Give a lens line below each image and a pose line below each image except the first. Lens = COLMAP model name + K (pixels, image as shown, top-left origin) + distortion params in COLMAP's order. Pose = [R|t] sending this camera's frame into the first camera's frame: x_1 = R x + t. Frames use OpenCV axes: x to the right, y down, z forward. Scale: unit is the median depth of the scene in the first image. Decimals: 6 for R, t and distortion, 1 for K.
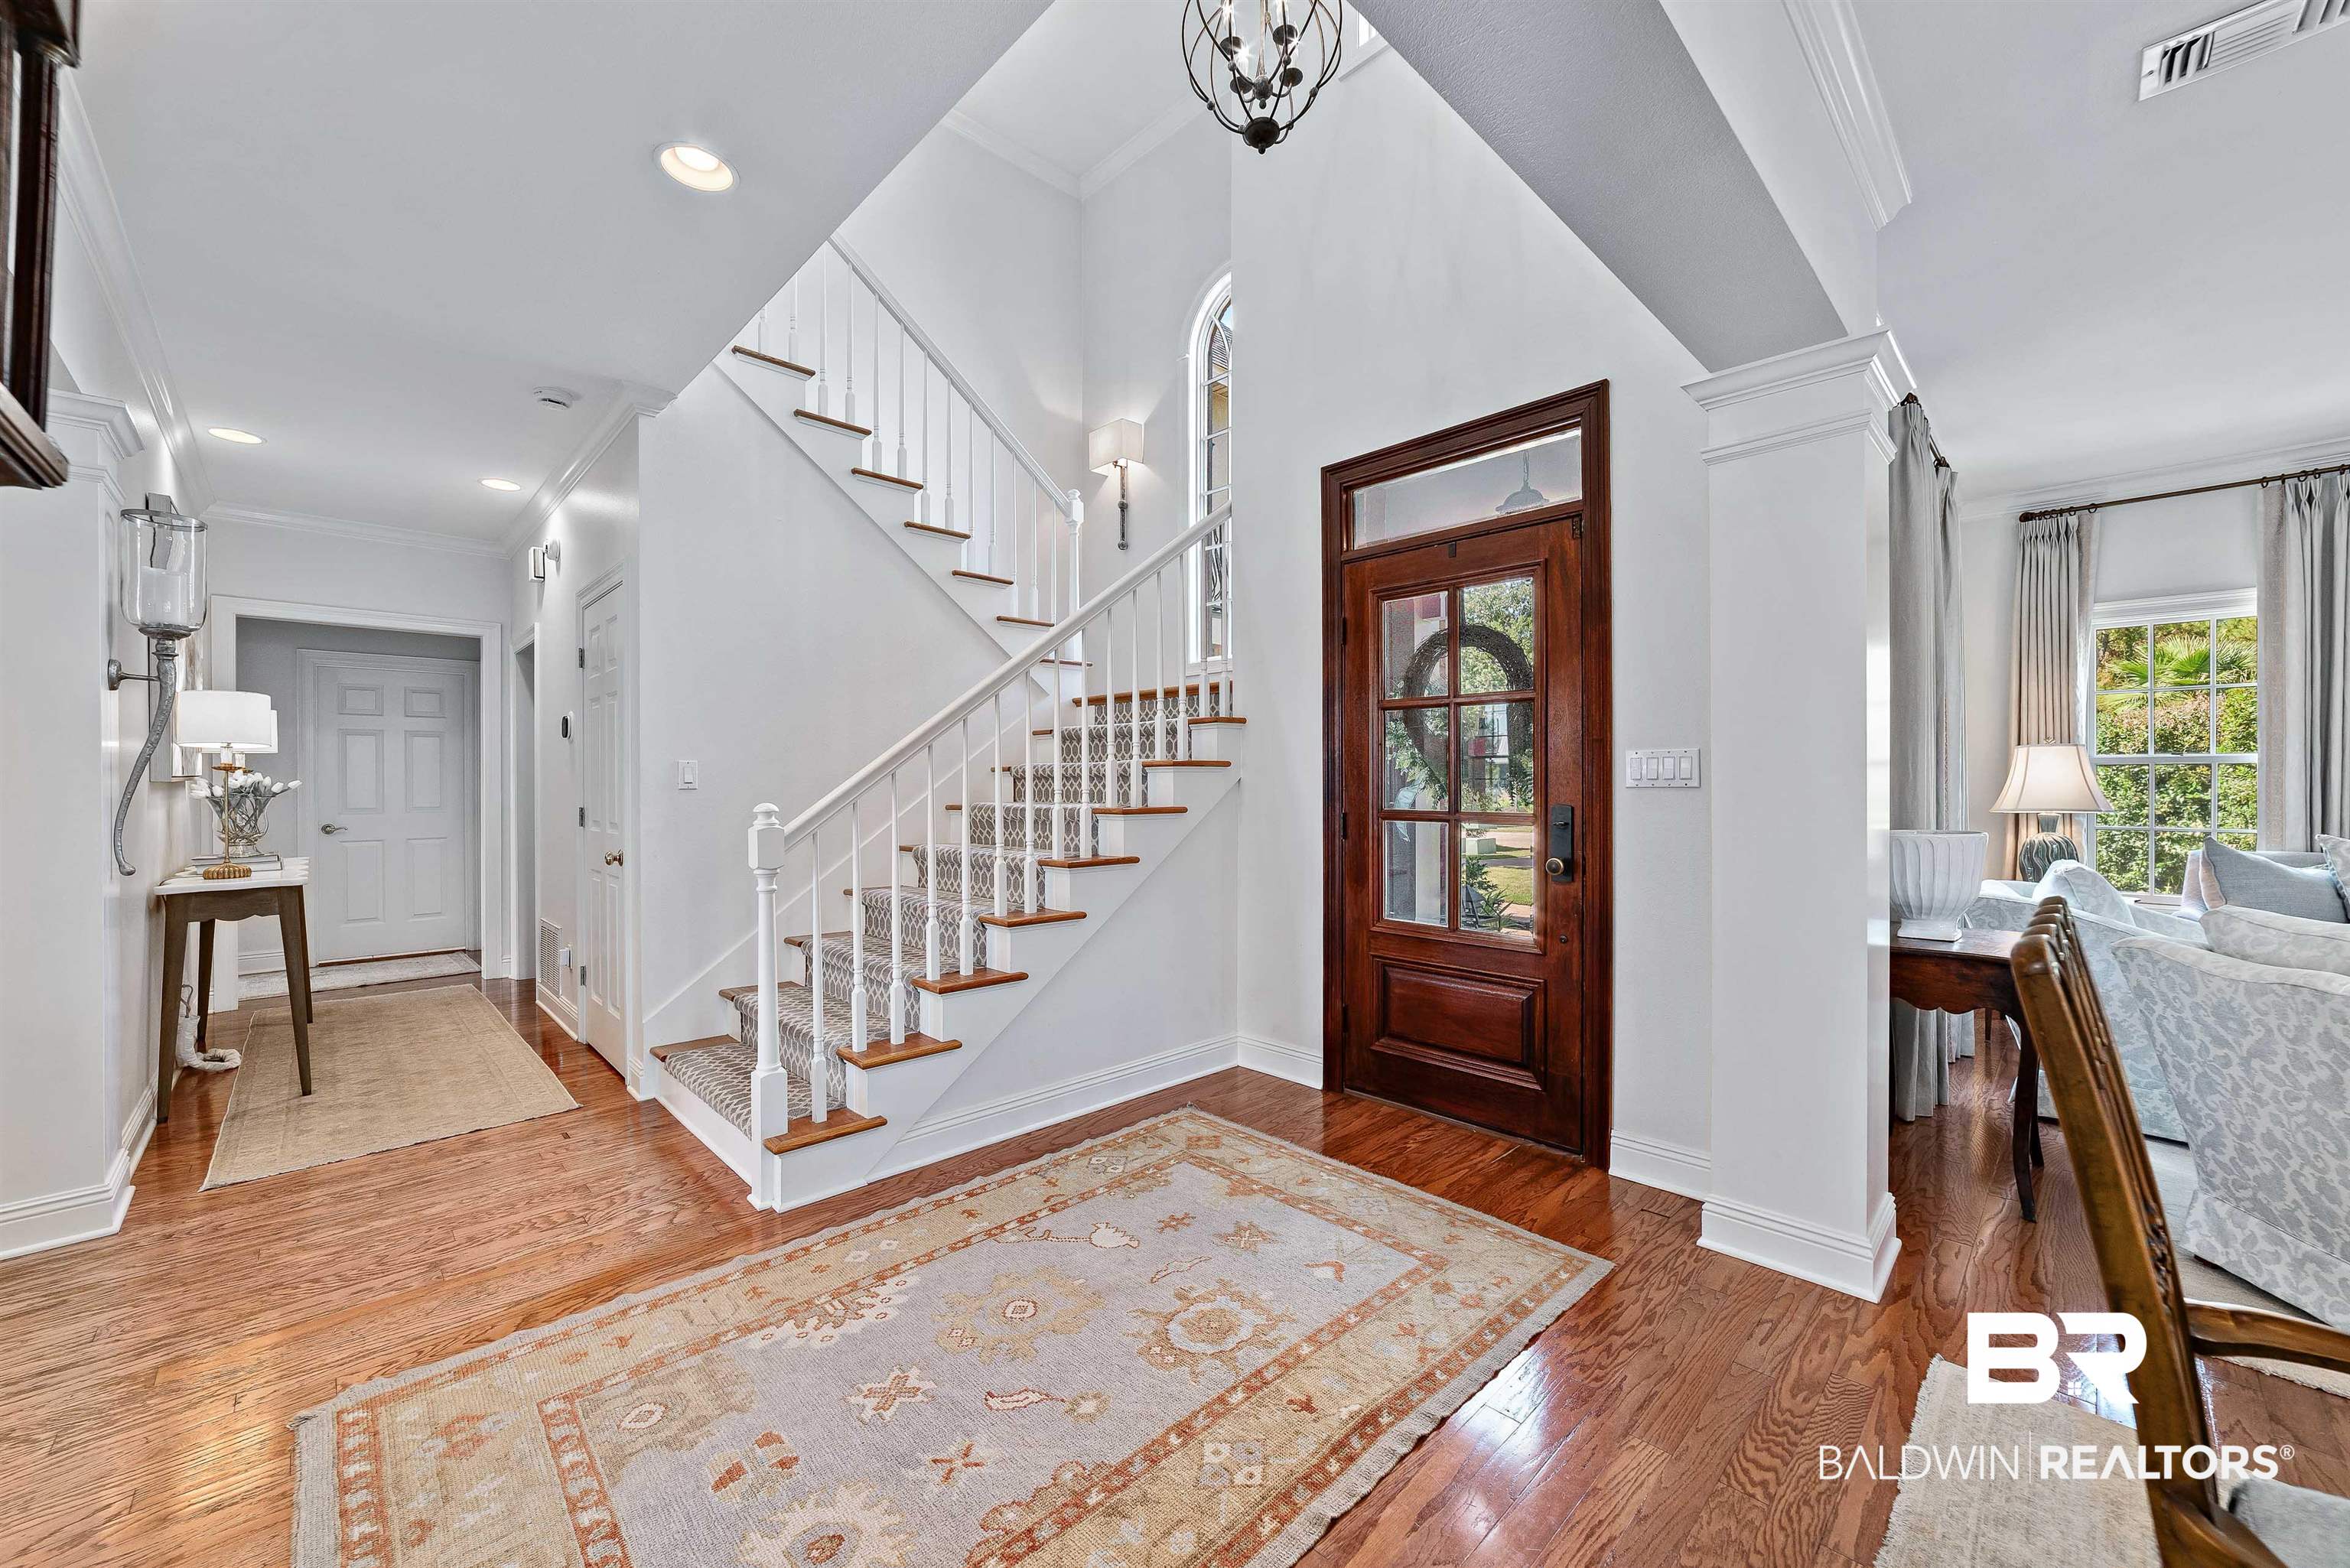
lens RADIAL K [[905.5, 0, 1168.1], [0, 905.5, 782.9], [0, 0, 1]] dist [-0.013157, 0.000724]
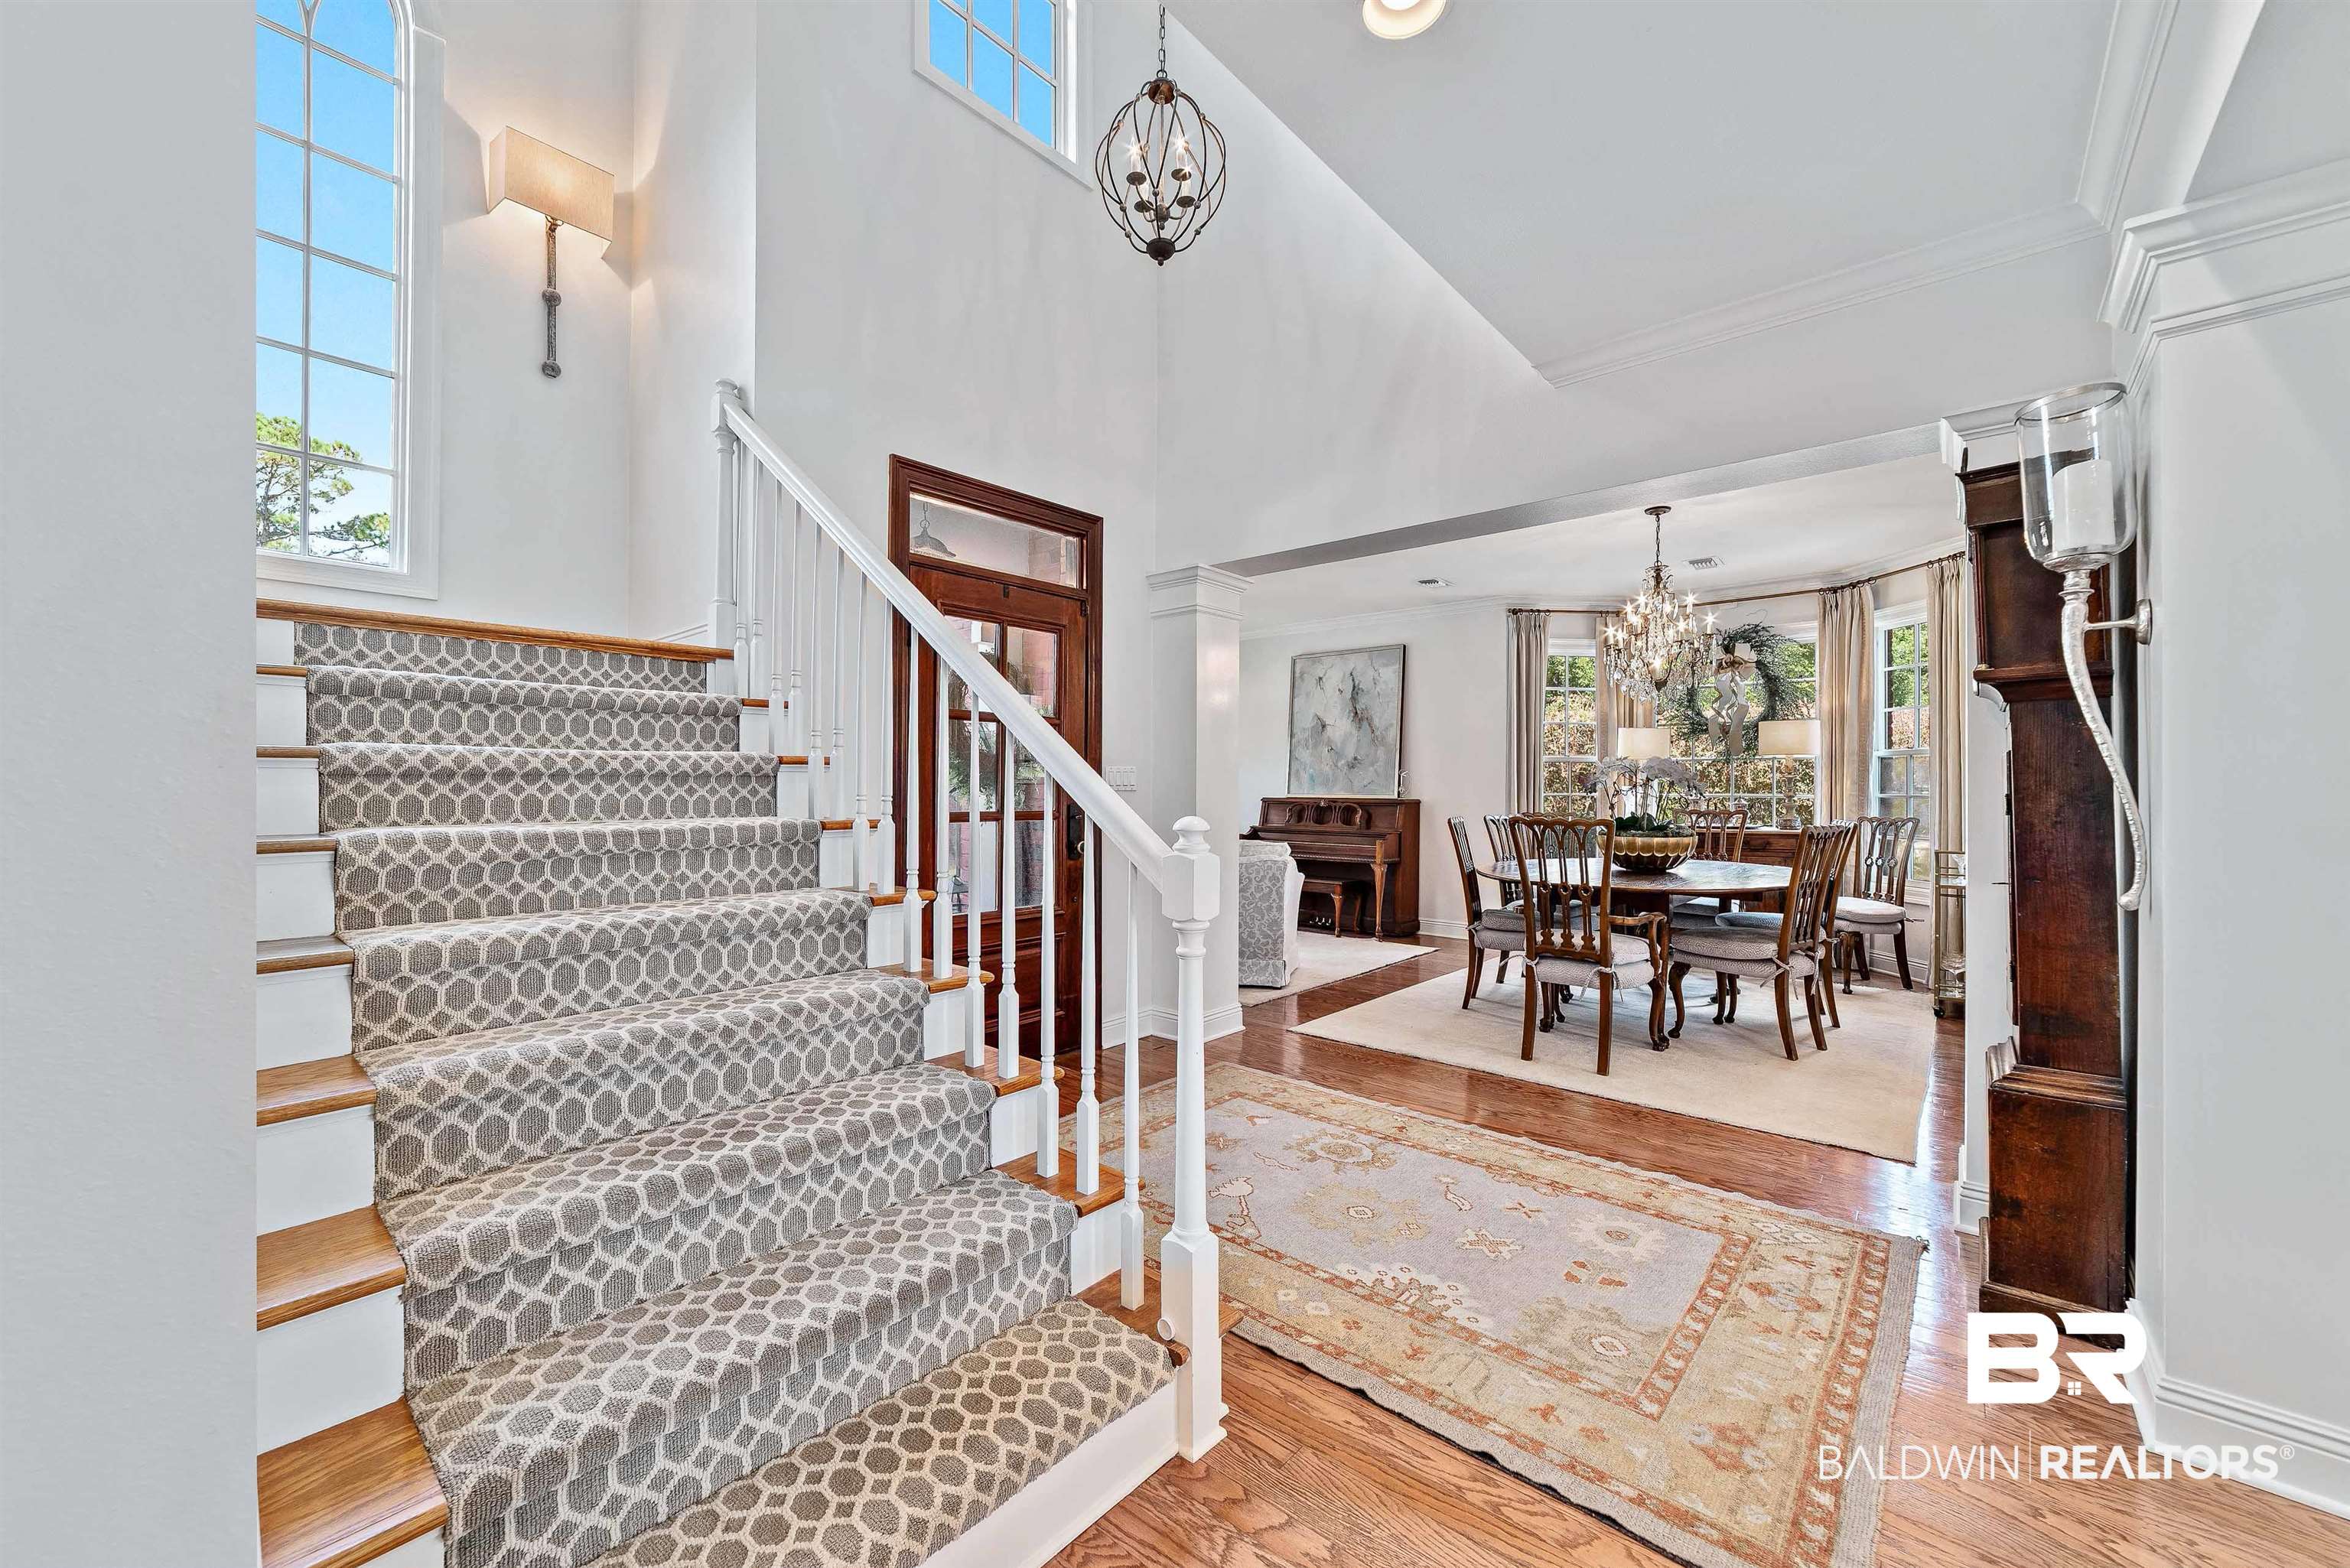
lens RADIAL K [[905.5, 0, 1189.6], [0, 905.5, 778.9], [0, 0, 1]] dist [-0.013157, 0.000724]
pose [[-0.102132, 0.010169, 0.994719, -1.160656], [-0.007740, 0.999909, -0.011017, 0.000939], [-0.994741, -0.008824, -0.102044, 1.144600]]
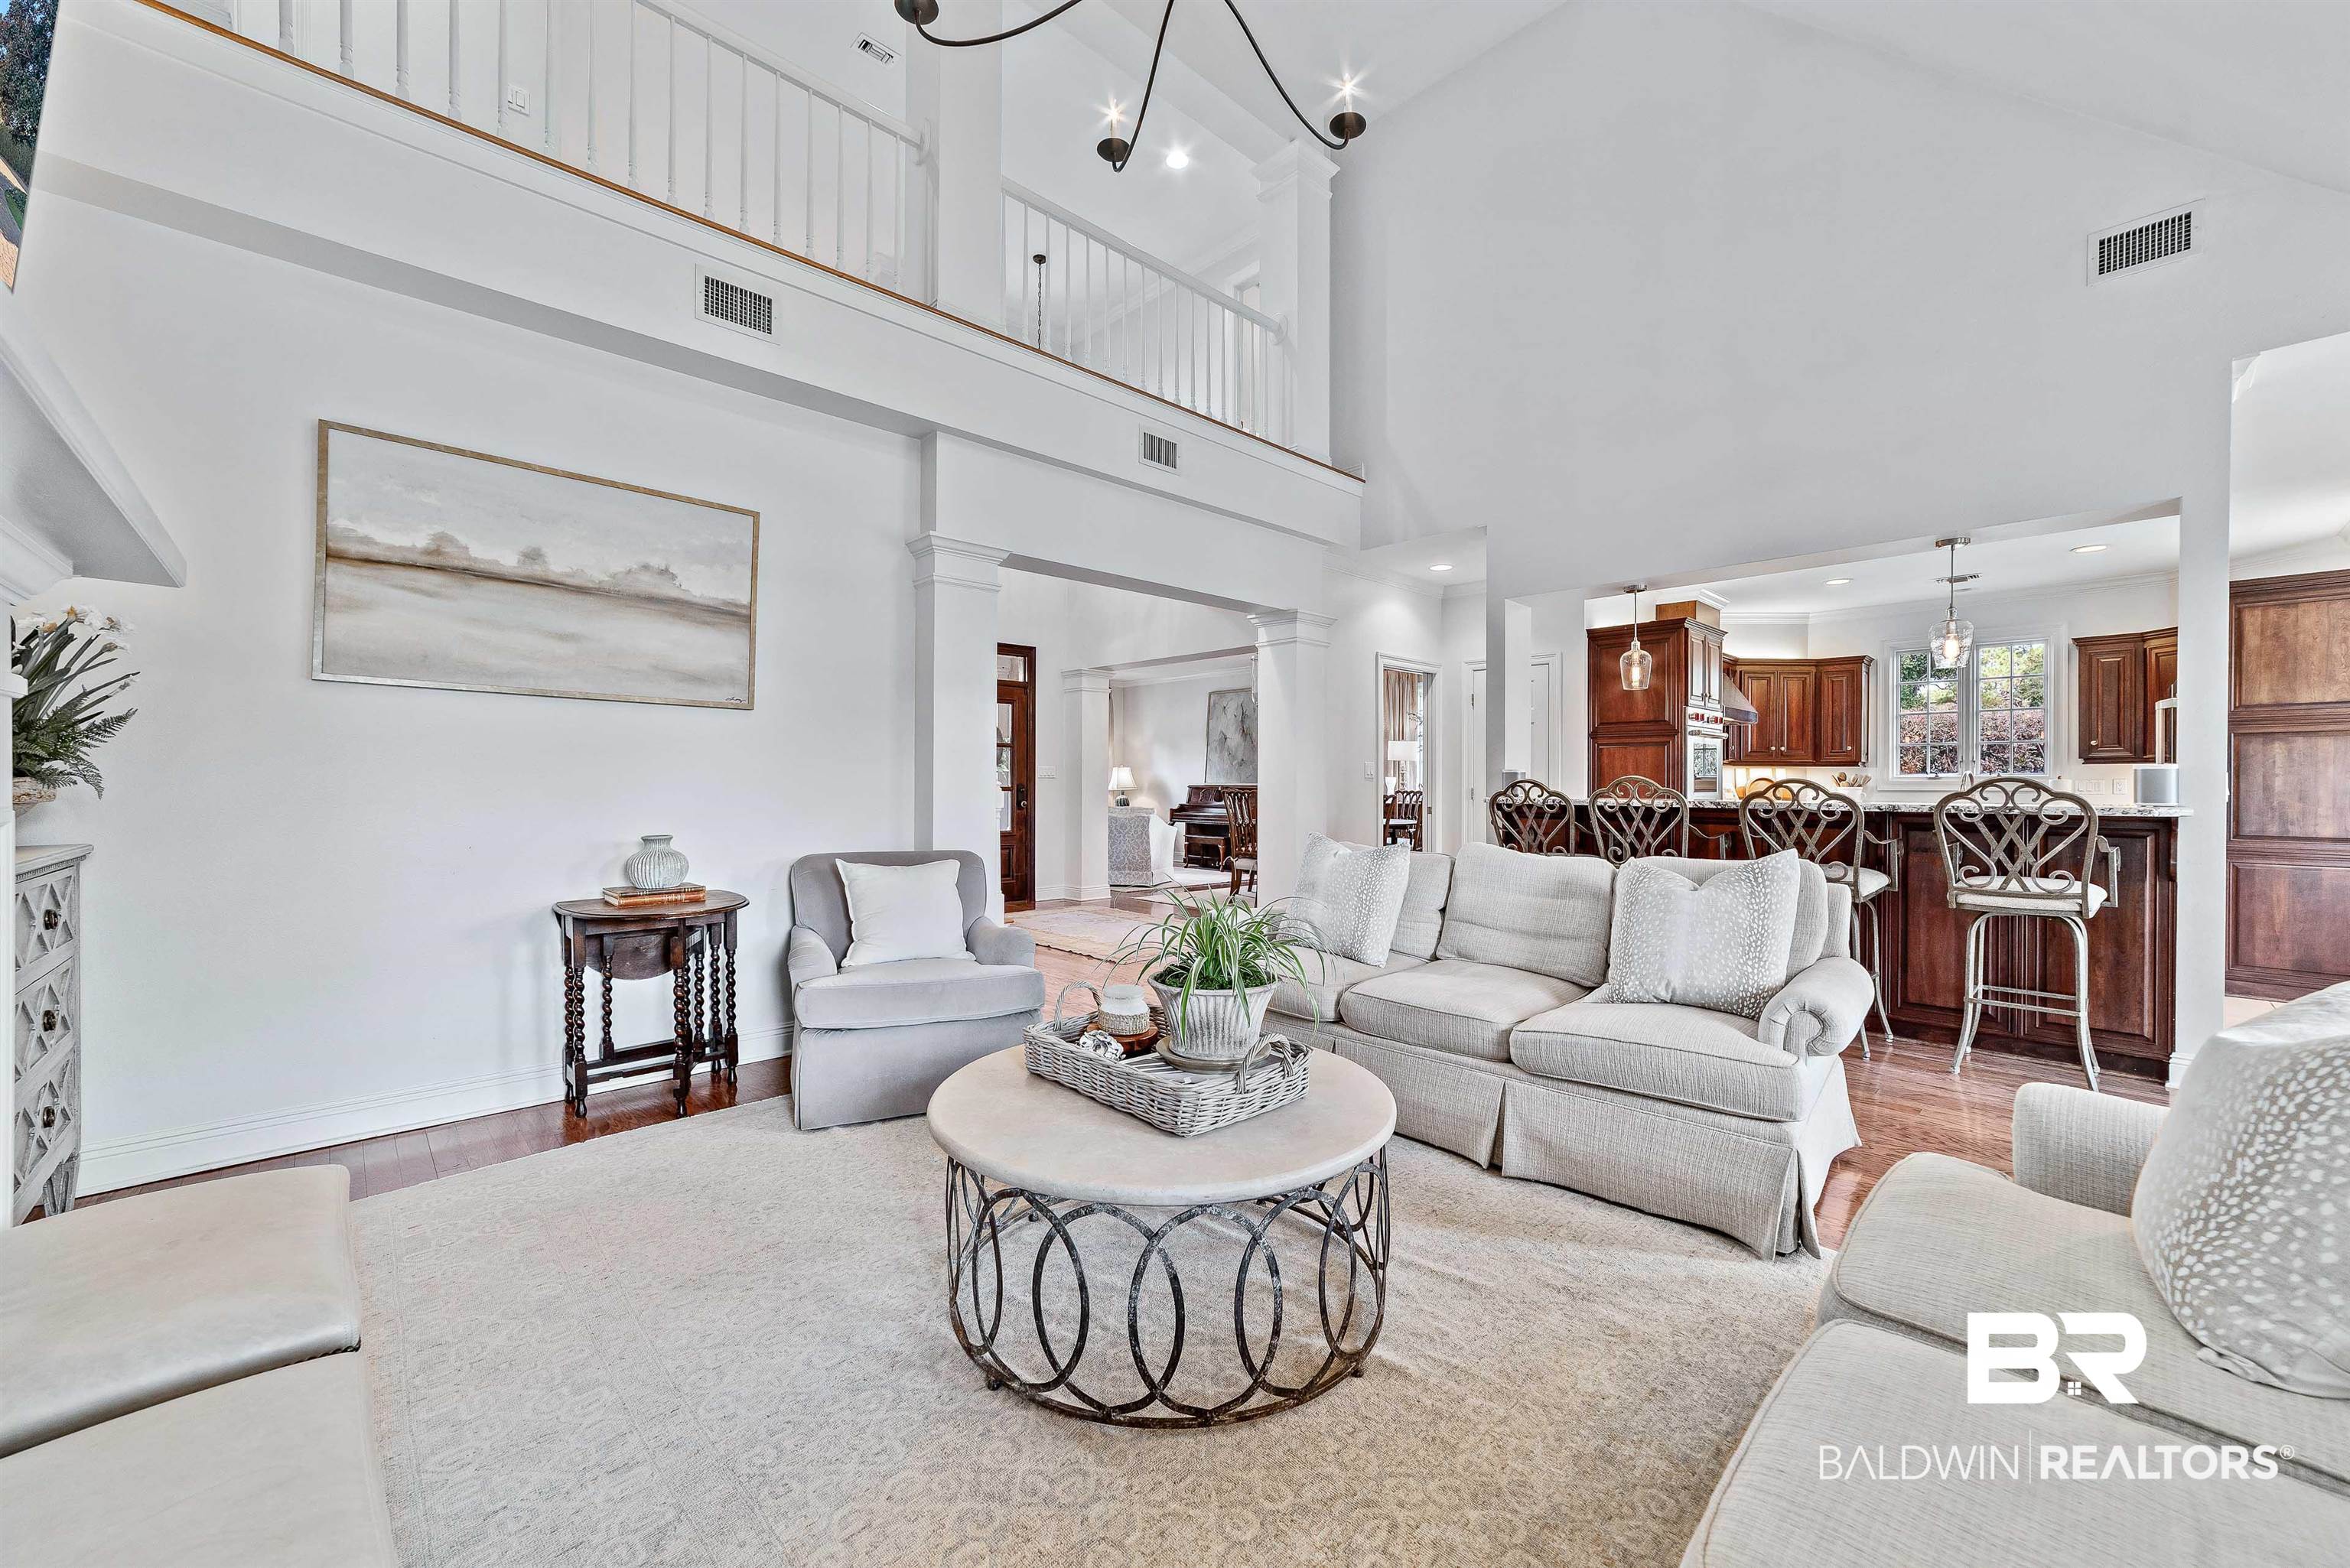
lens RADIAL K [[905.5, 0, 1170.3], [0, 905.5, 781.4], [0, 0, 1]] dist [-0.013157, 0.000724]
pose [[0.020518, 0.004073, 0.999781, -3.002706], [-0.009377, 0.999949, -0.003882, 0.029928], [-0.999746, -0.009295, 0.020555, 0.535340]]
